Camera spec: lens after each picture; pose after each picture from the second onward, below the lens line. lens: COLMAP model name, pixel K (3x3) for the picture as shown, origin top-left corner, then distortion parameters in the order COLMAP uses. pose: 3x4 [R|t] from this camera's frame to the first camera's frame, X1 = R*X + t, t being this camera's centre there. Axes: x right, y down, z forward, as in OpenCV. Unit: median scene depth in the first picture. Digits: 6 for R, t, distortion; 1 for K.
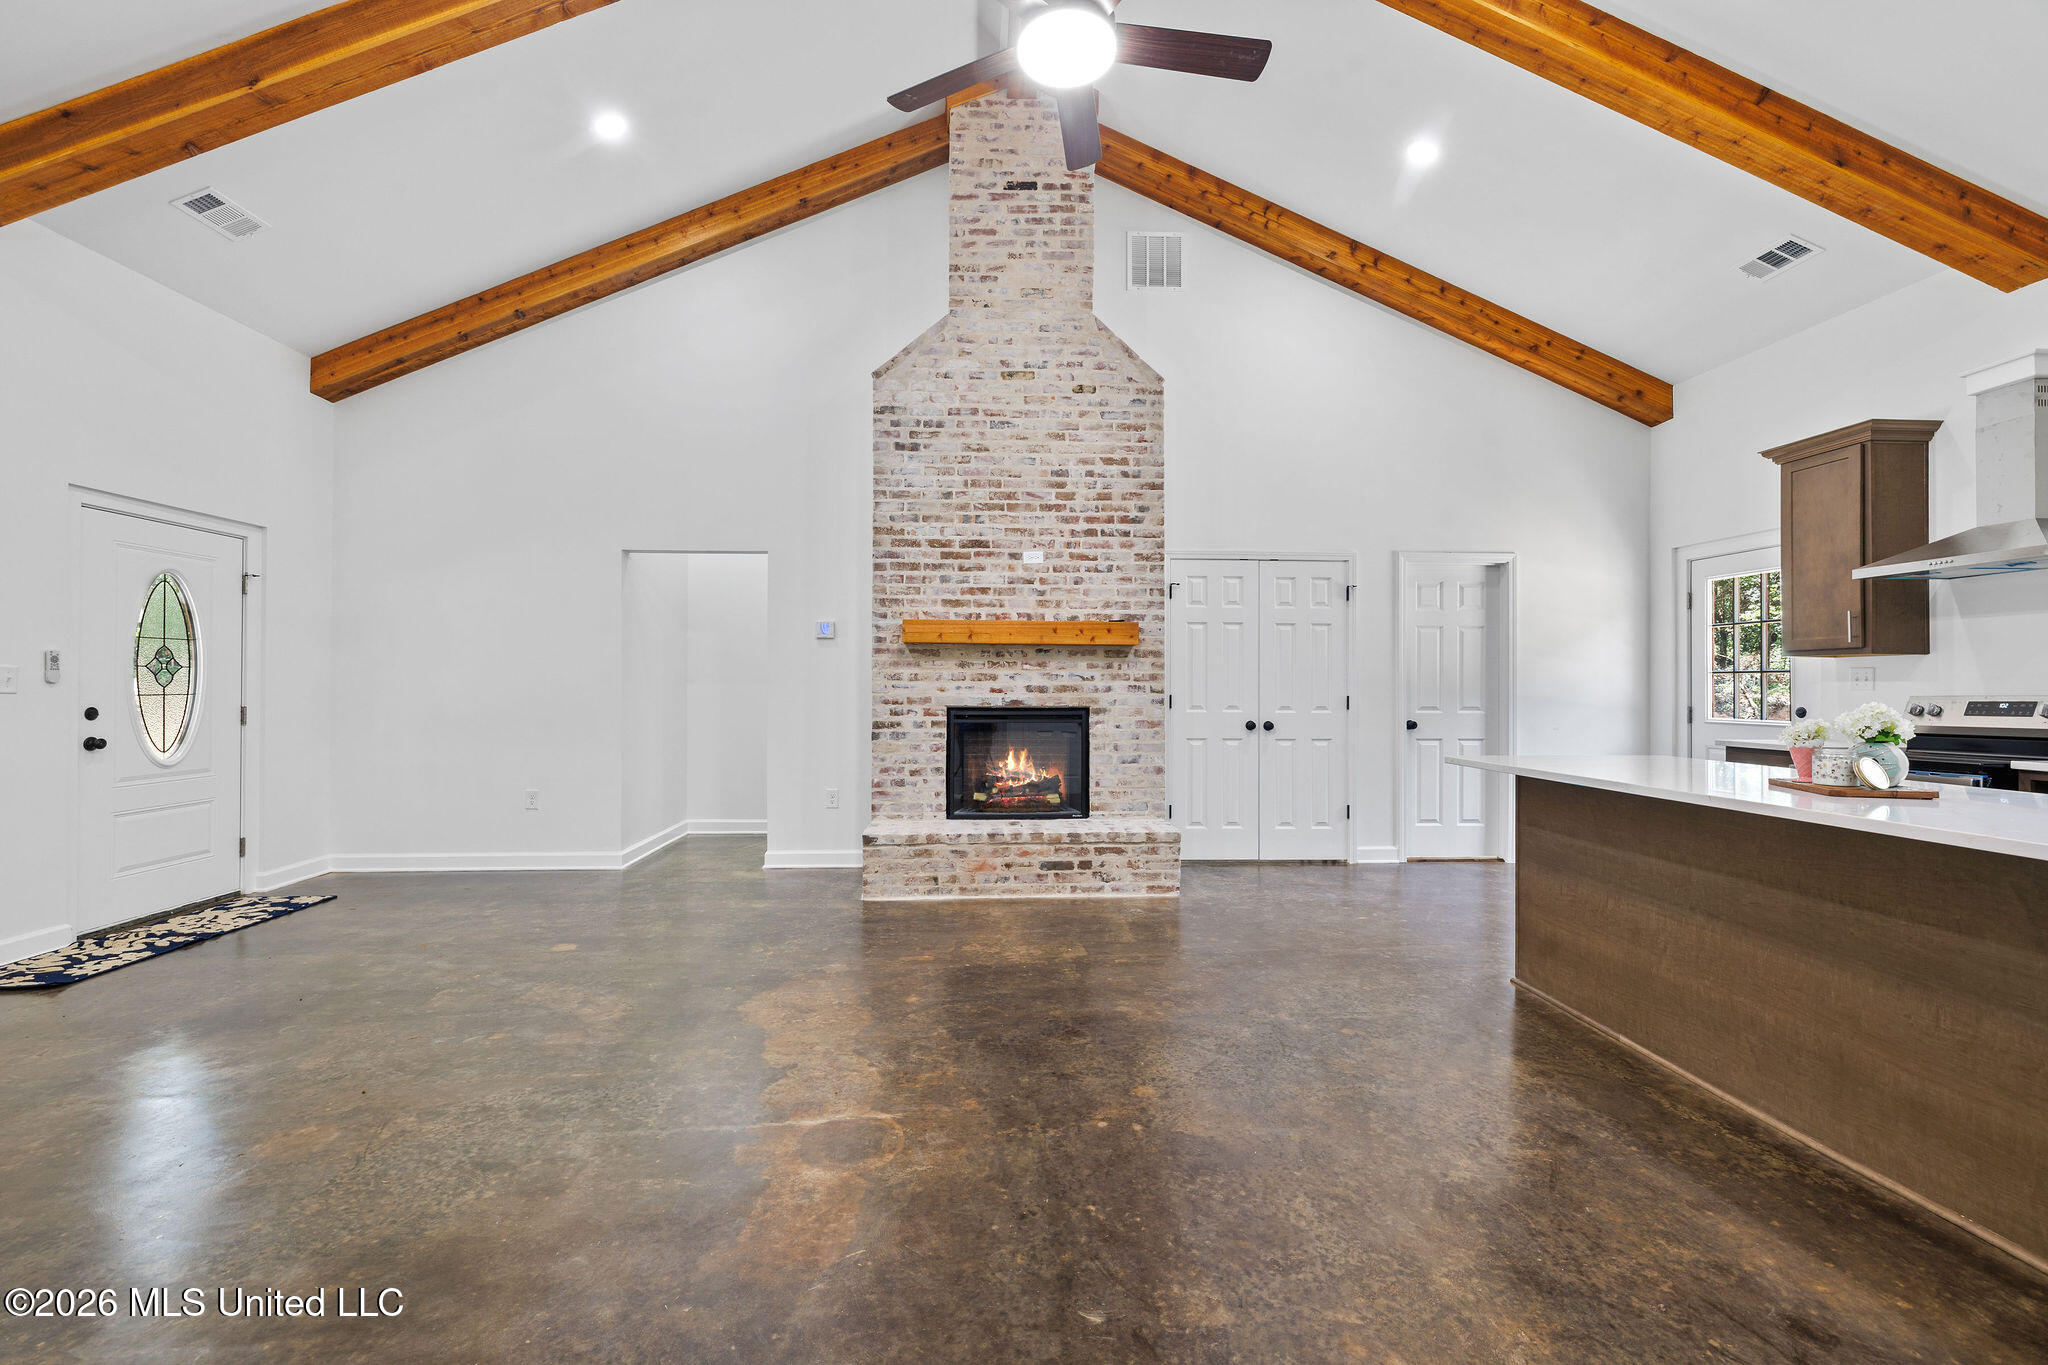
lens RADIAL K [[848.5, 0, 1007.8], [0, 848.5, 683.7], [0, 0, 1]] dist [0.000111, 0.000475]
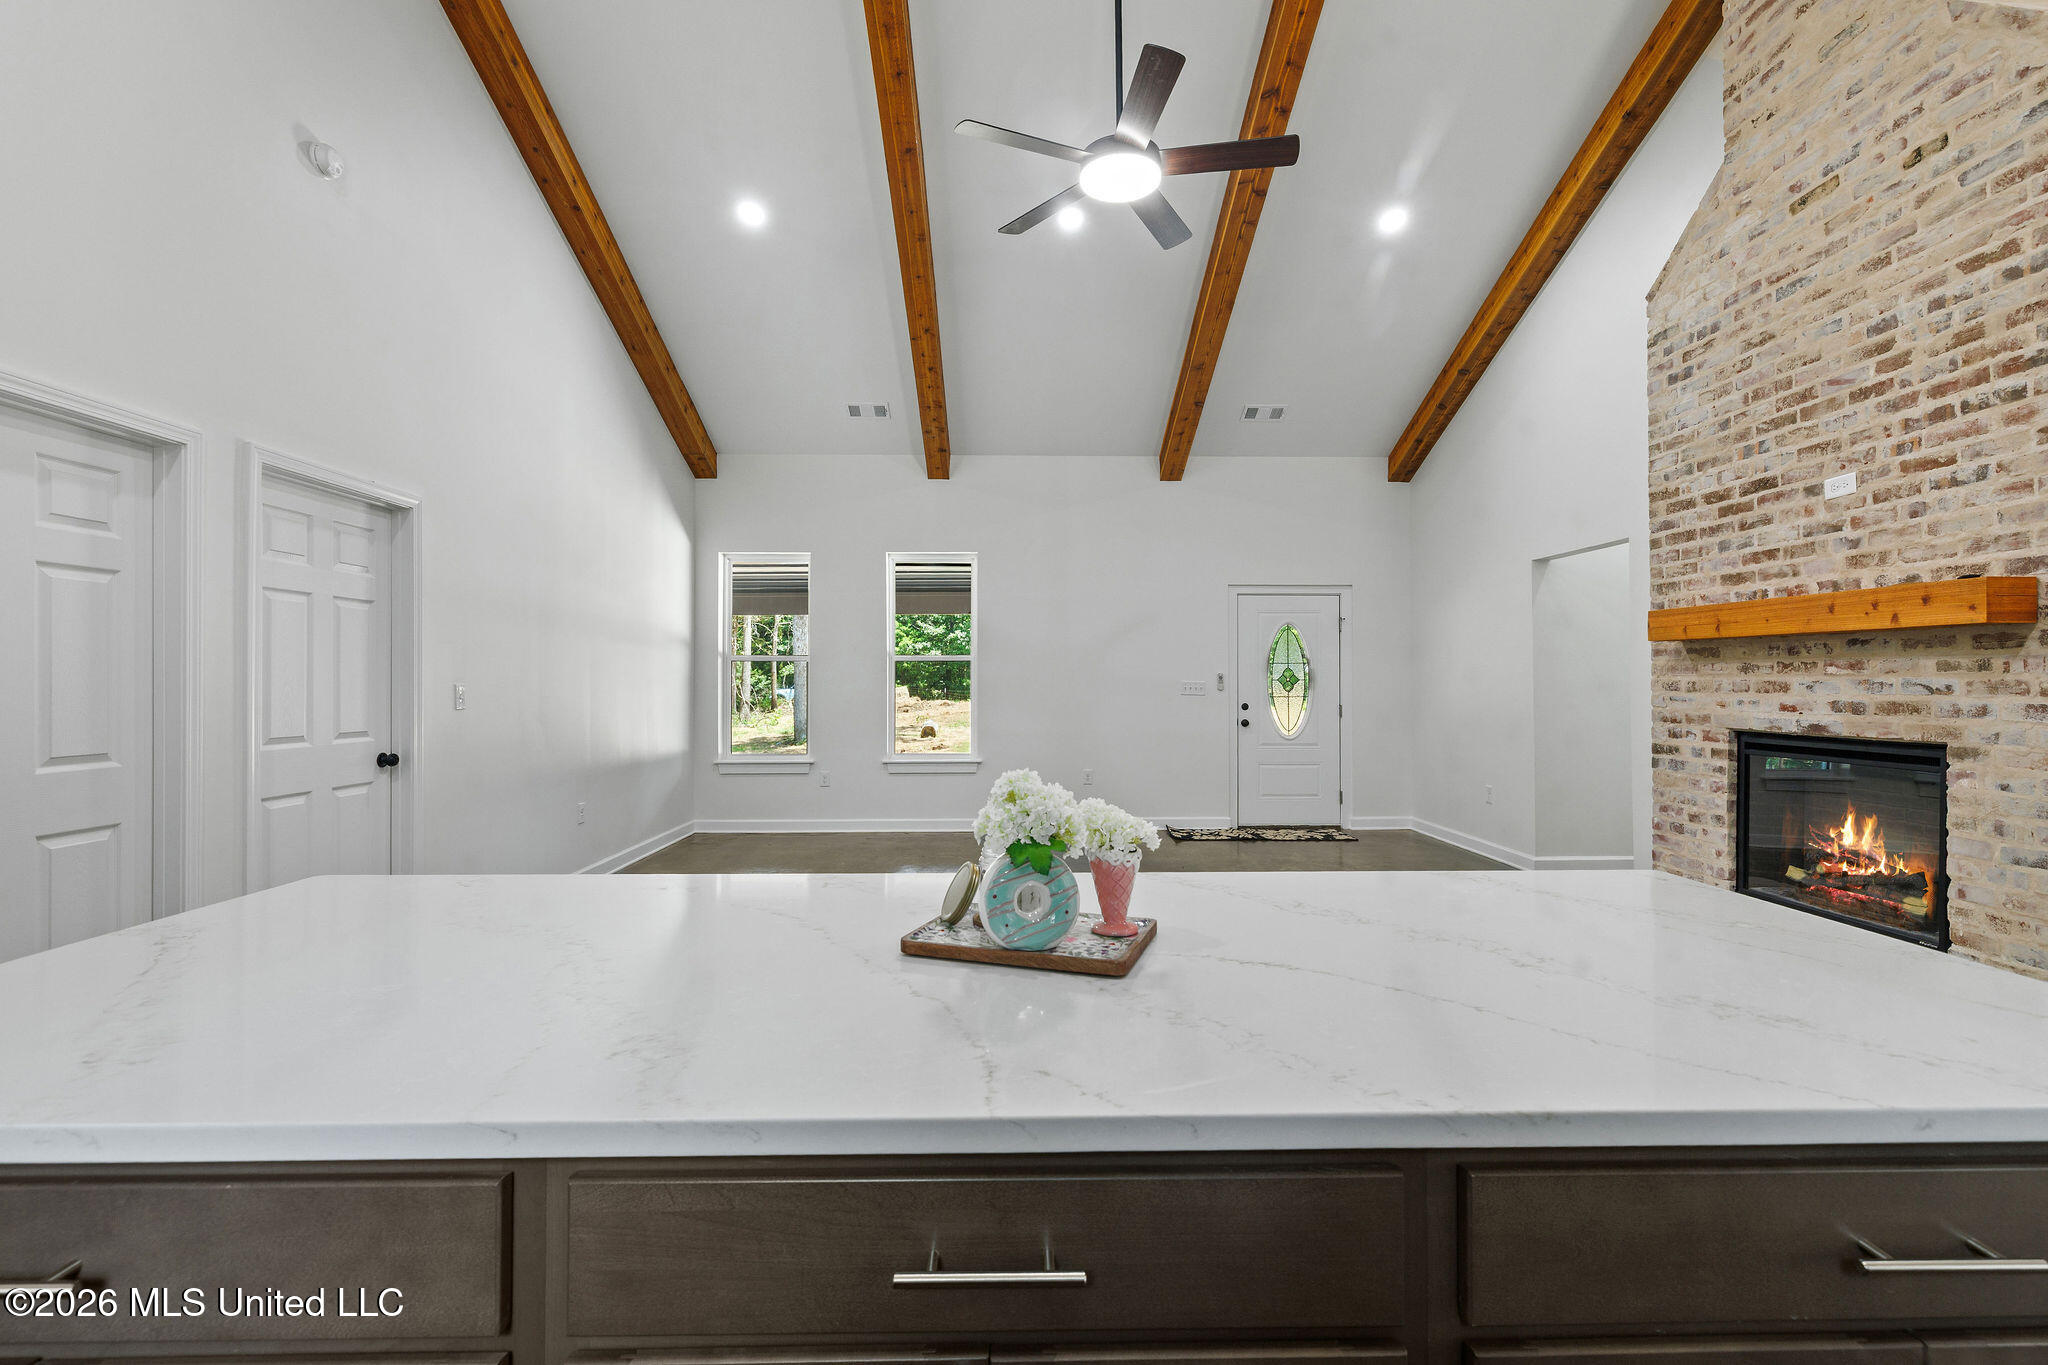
lens RADIAL K [[848.5, 0, 1008.3], [0, 848.5, 678.9], [0, 0, 1]] dist [0.000111, 0.000475]
pose [[-0.014222, -0.007087, -0.999874, 0.631135], [0.003371, 0.999969, -0.007136, -0.011331], [0.999893, -0.003472, -0.014197, 0.424227]]
